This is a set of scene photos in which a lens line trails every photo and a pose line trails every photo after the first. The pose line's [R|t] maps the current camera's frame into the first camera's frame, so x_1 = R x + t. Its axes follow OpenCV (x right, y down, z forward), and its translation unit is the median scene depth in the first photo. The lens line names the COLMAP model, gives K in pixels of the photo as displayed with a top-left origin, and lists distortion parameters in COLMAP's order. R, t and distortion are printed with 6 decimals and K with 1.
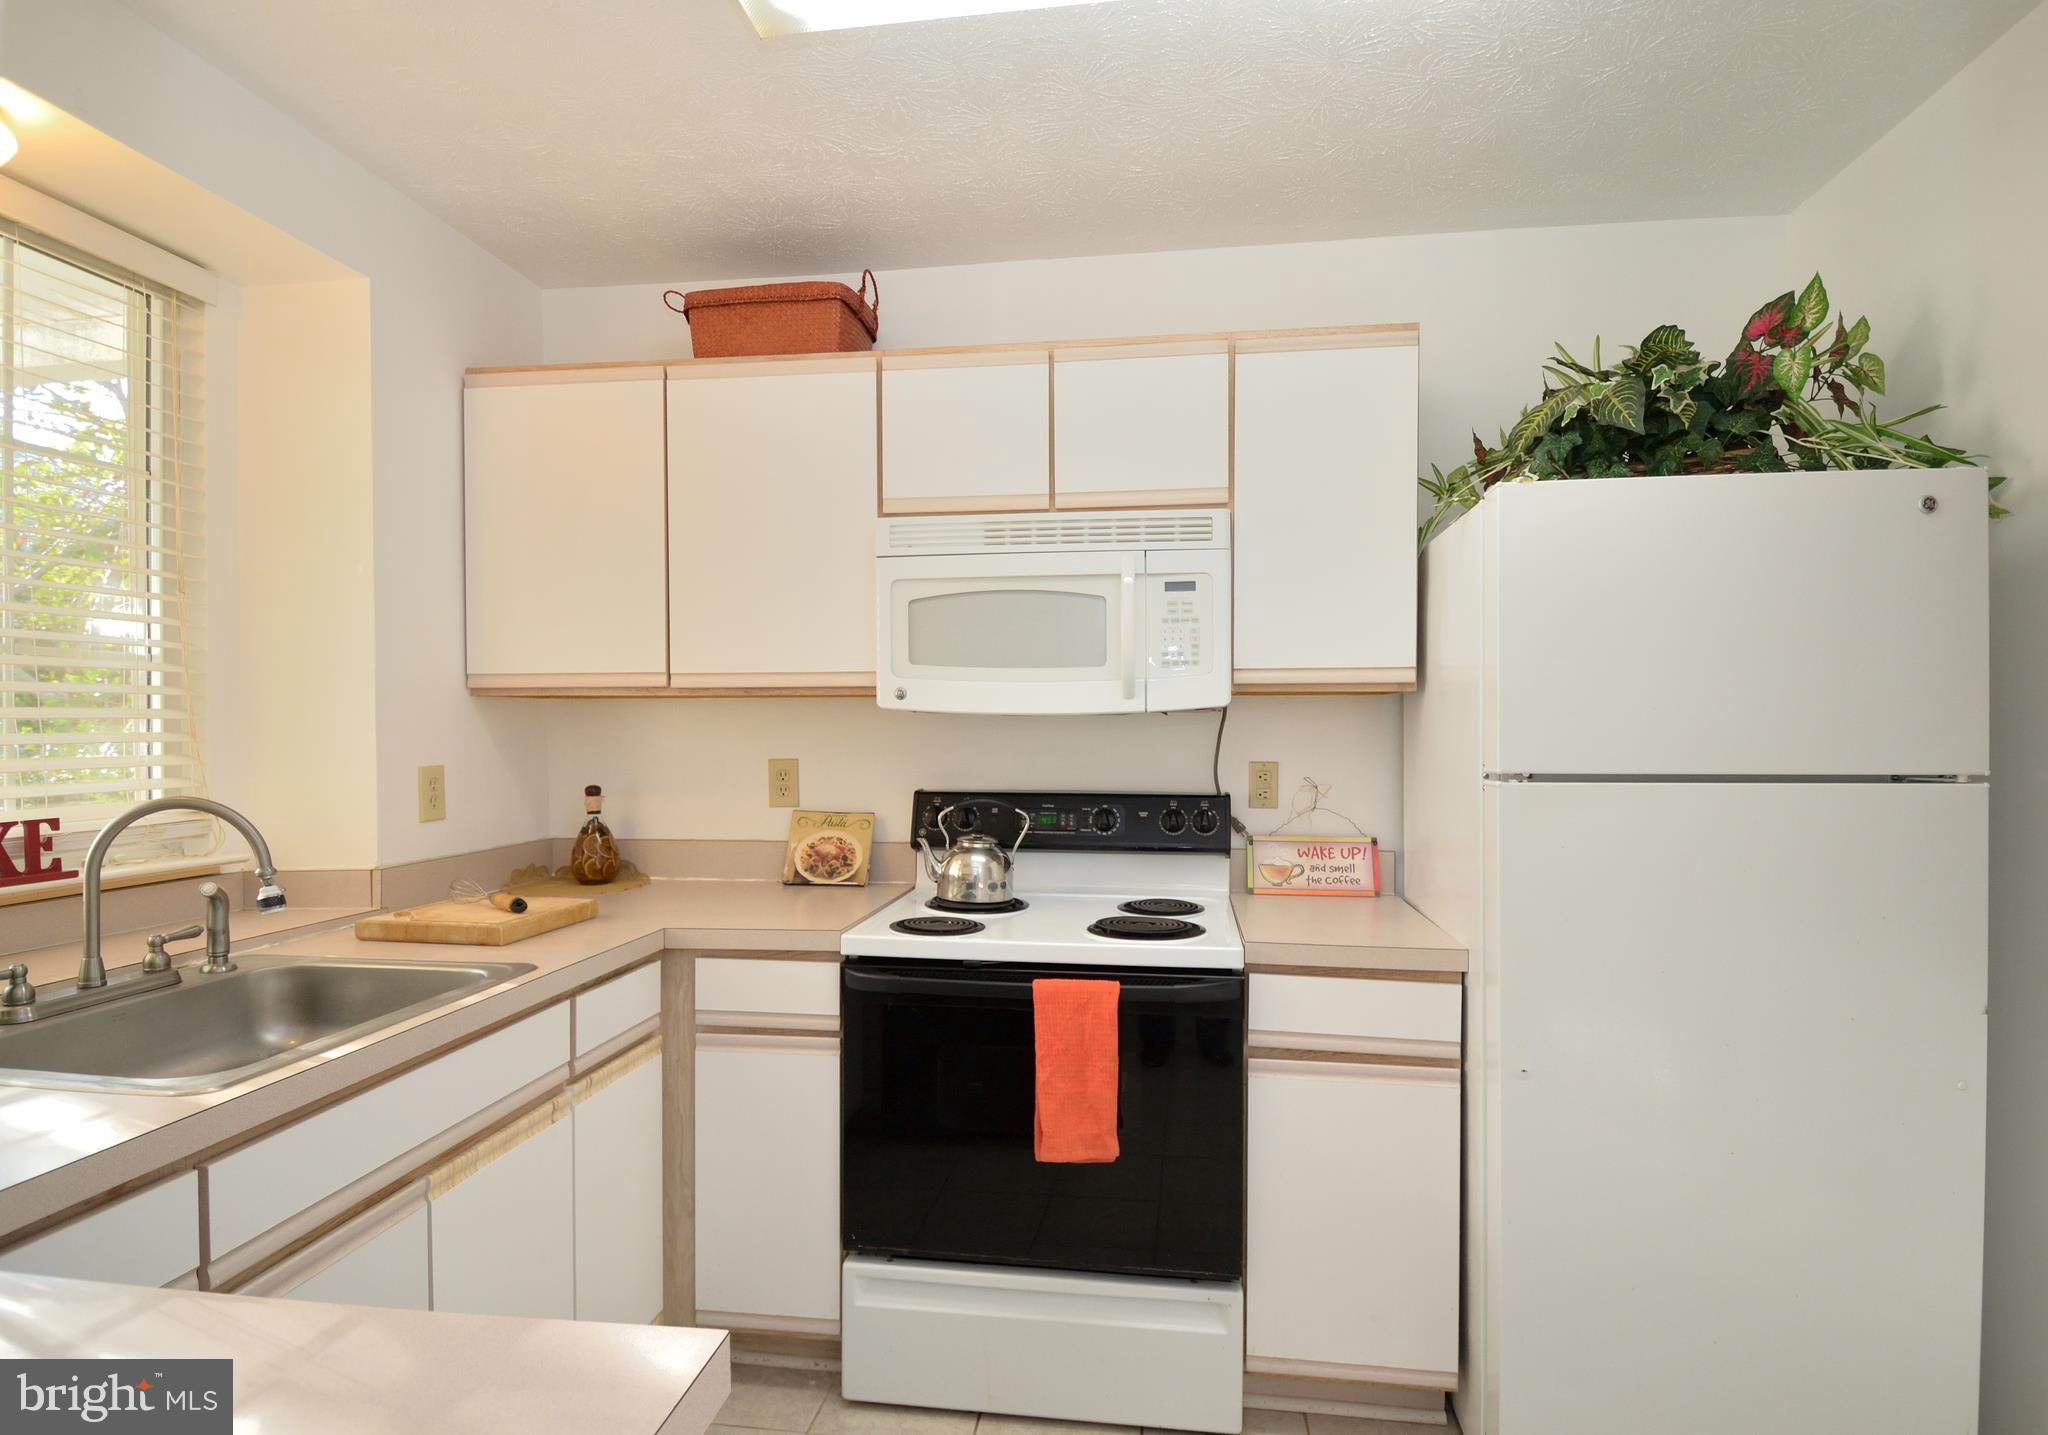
lens RADIAL K [[992.4, 0, 1026.1], [0, 992.4, 721.7], [0, 0, 1]] dist [-0.016742, -0.001545]
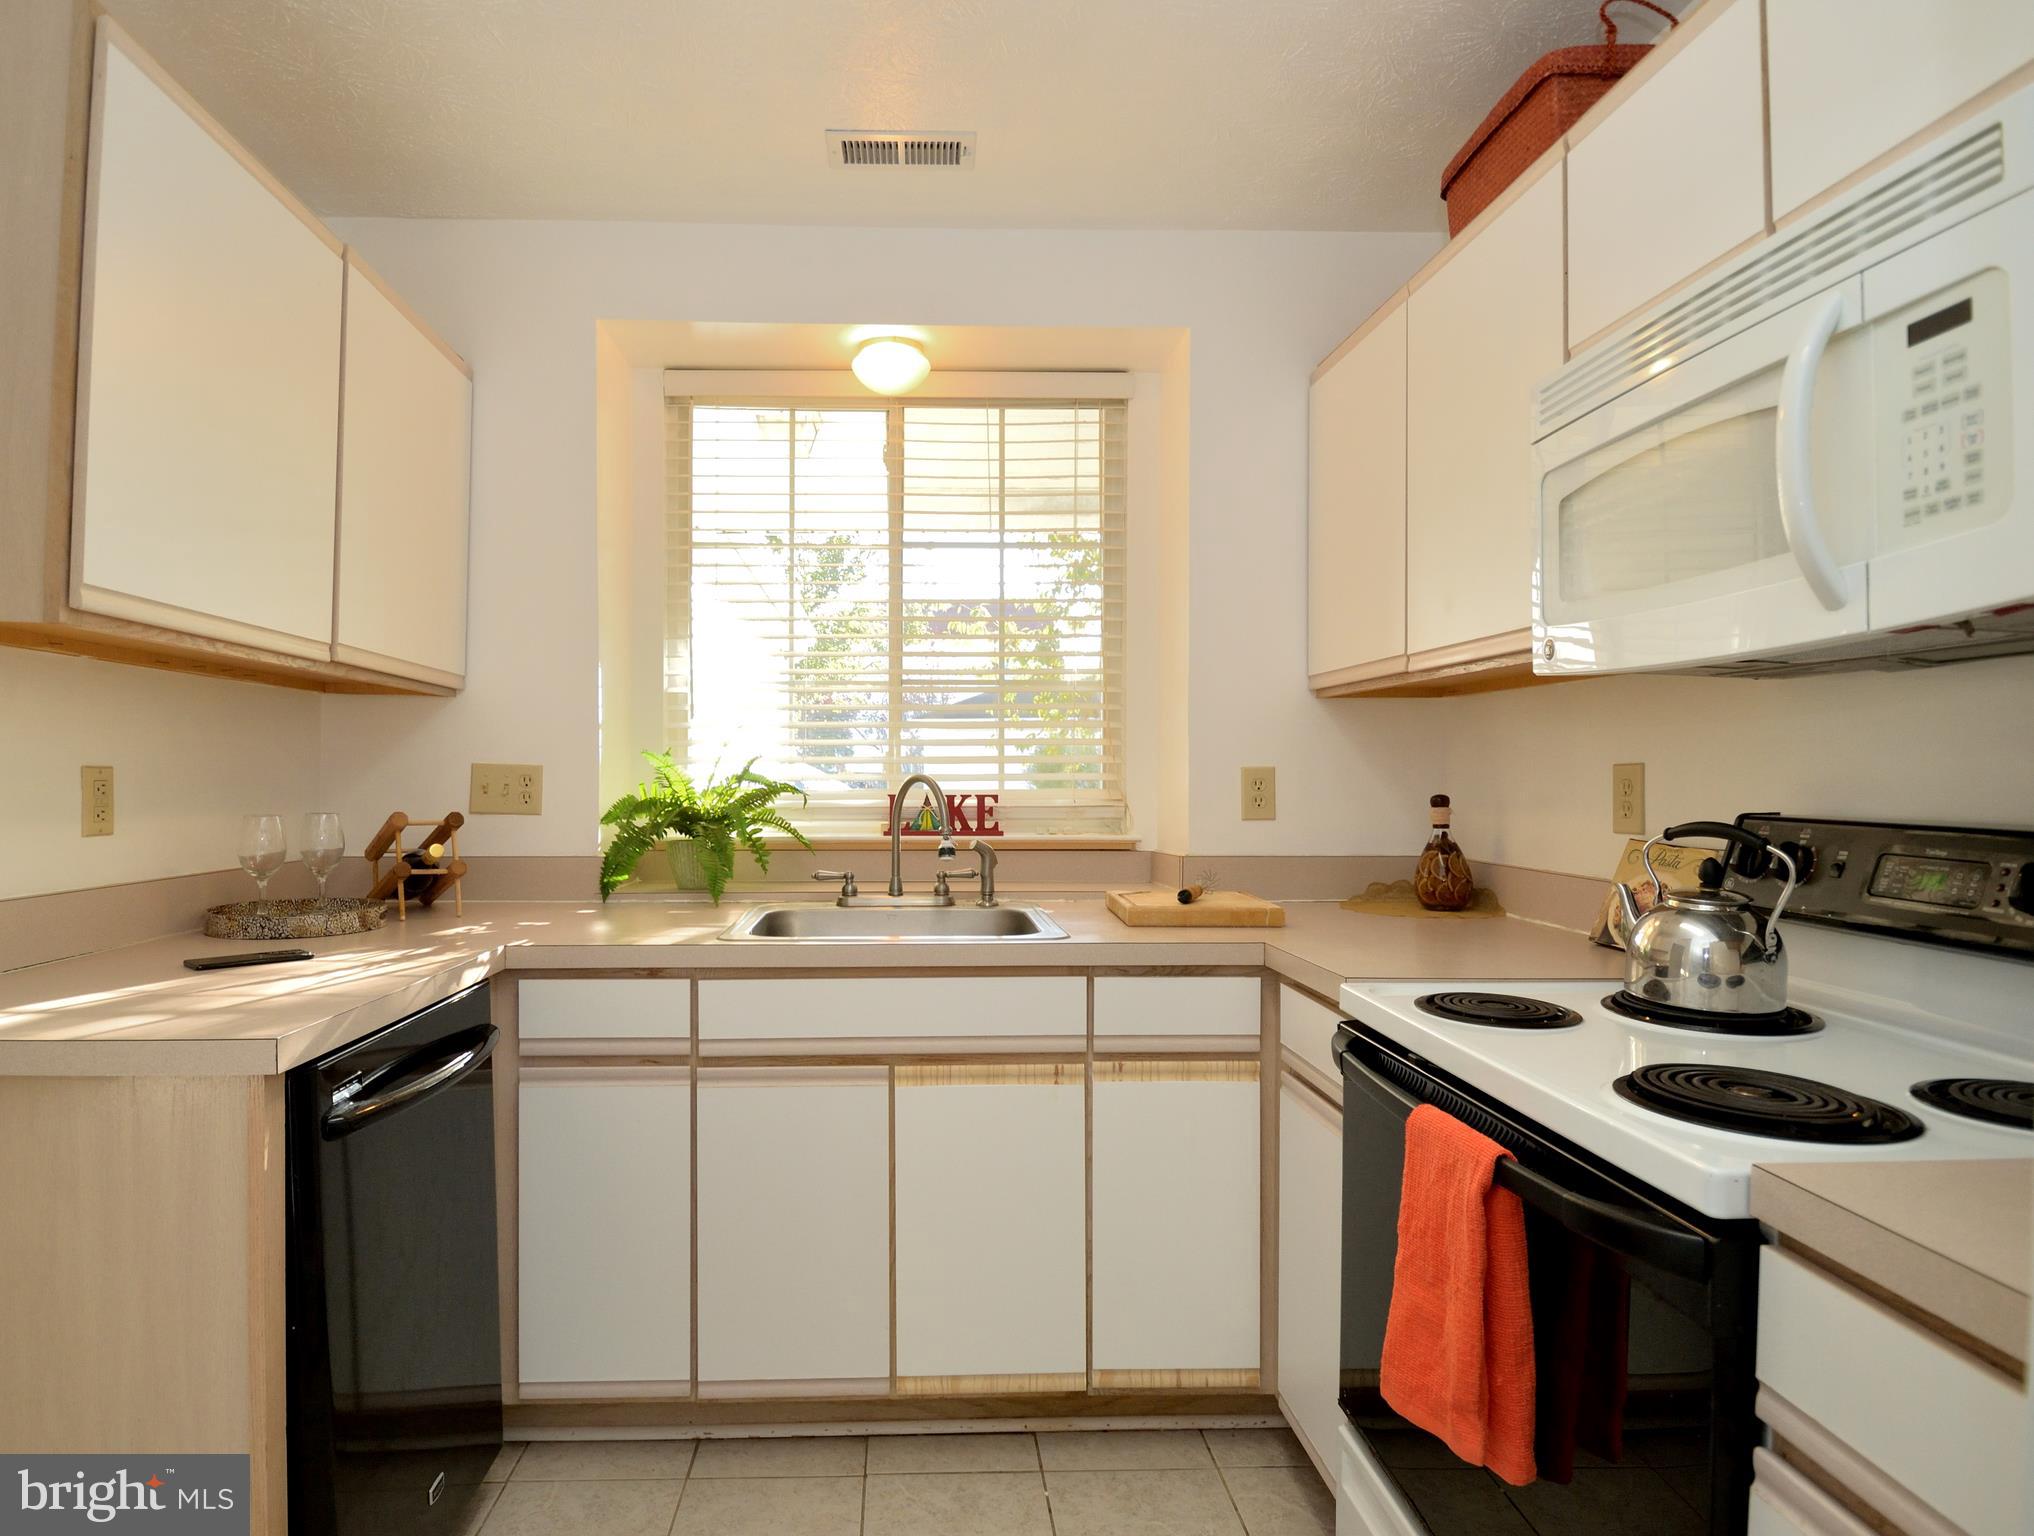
lens RADIAL K [[1151.9, 0, 1015.5], [0, 1151.9, 774.2], [0, 0, 1]] dist [0.023928, -0.001259]
pose [[0.220021, 0.002495, -0.975492, 0.550156], [0.006143, 0.999973, 0.003943, 0.048729], [0.975476, -0.006860, 0.220000, 0.511996]]
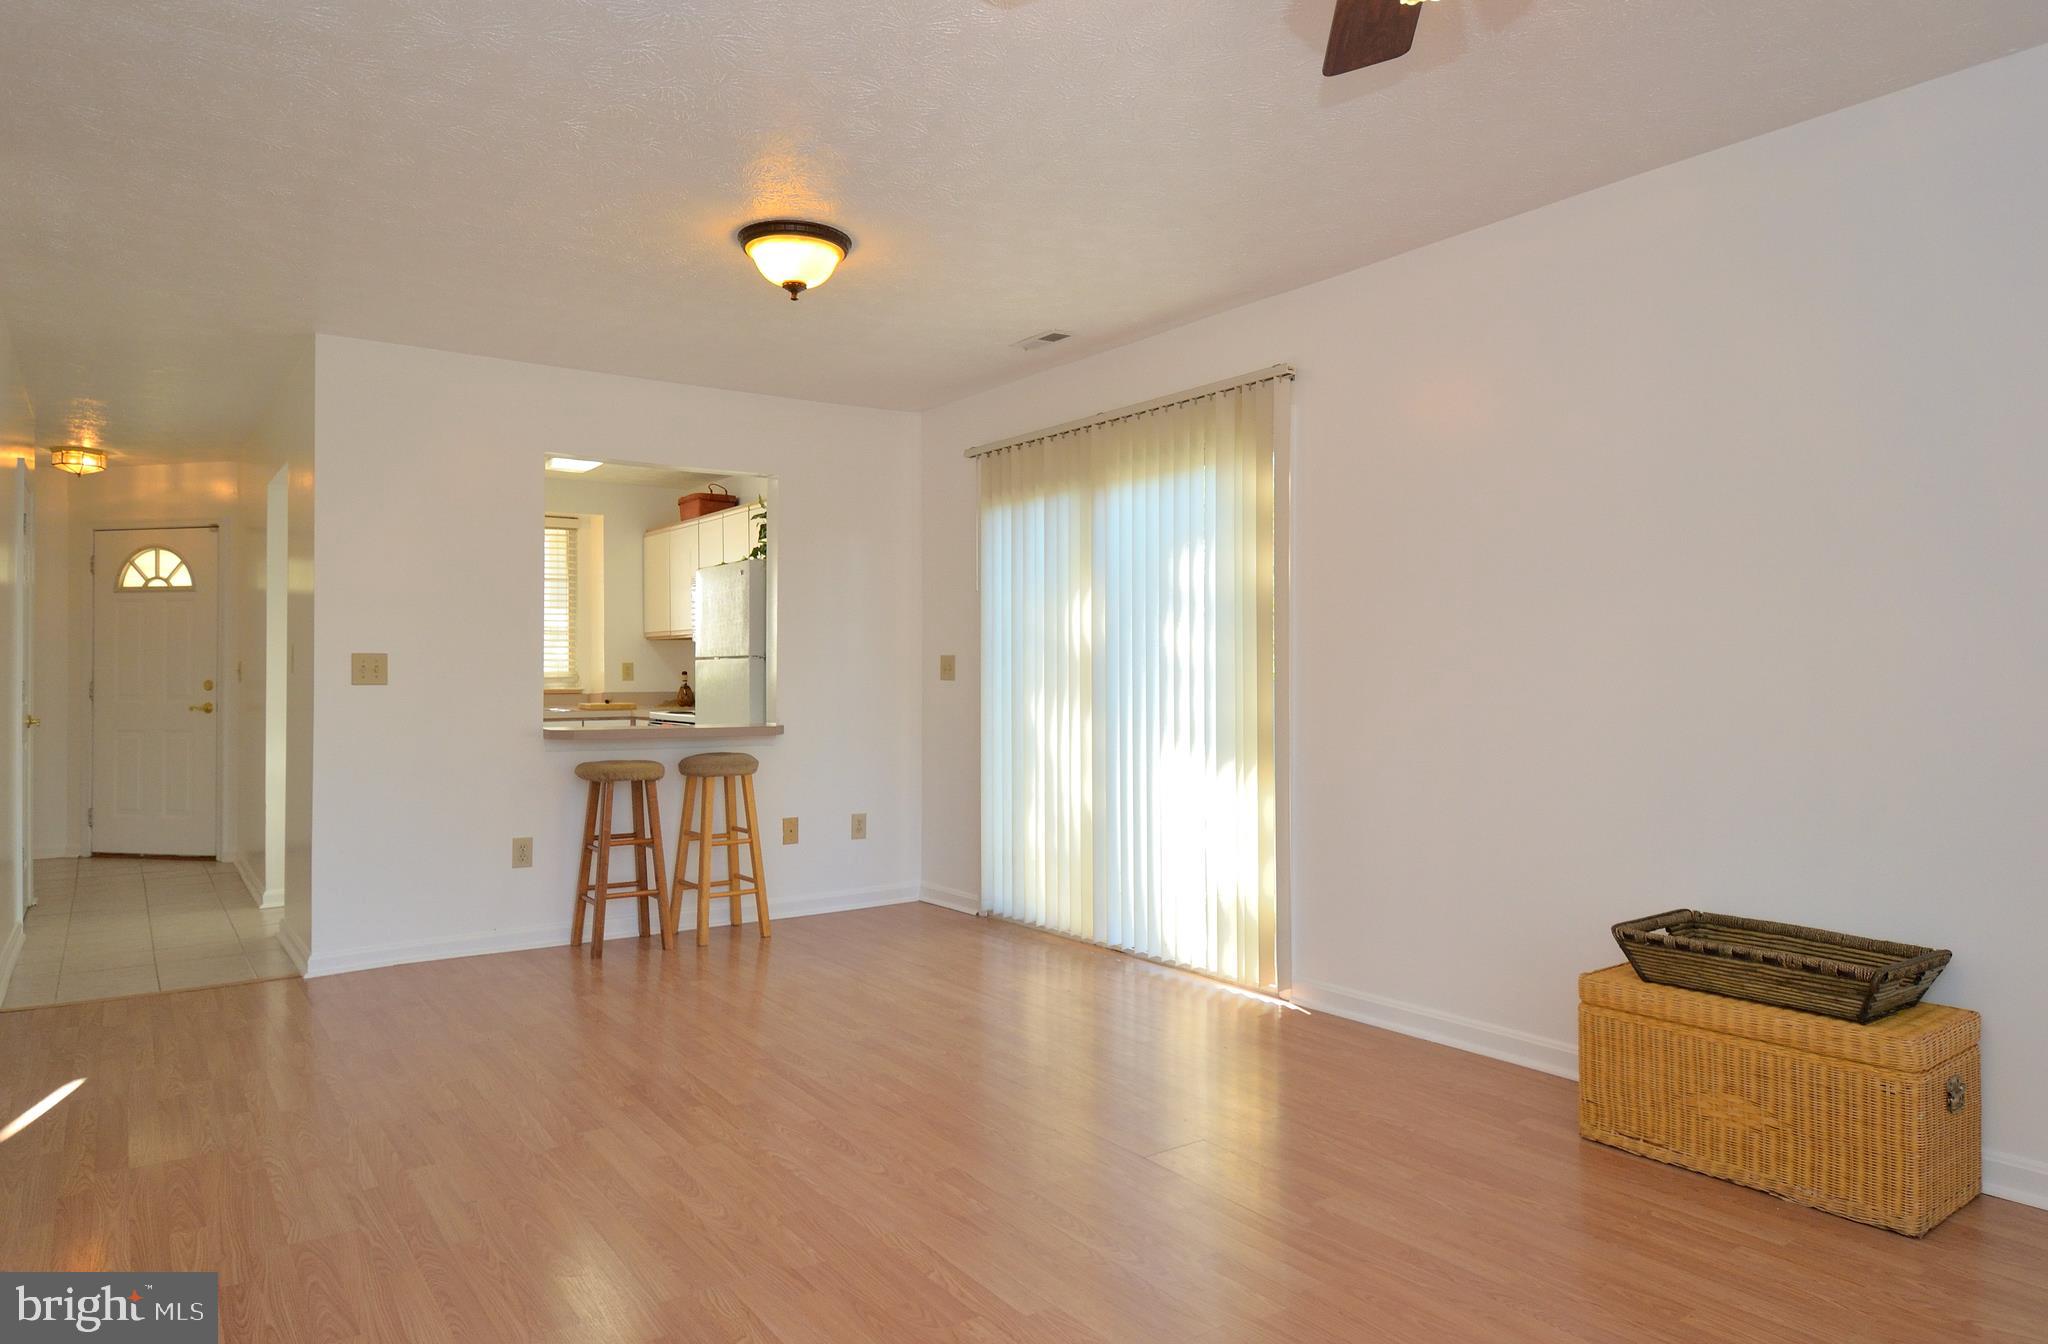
lens RADIAL K [[1231.8, 0, 1024.7], [0, 1231.8, 667.6], [0, 0, 1]] dist [-0.032055, -0.001522]
pose [[0.687700, 0.003836, -0.725985, 3.303580], [0.005967, 0.999922, 0.010935, 0.026336], [0.725970, -0.011852, 0.687624, -0.826245]]
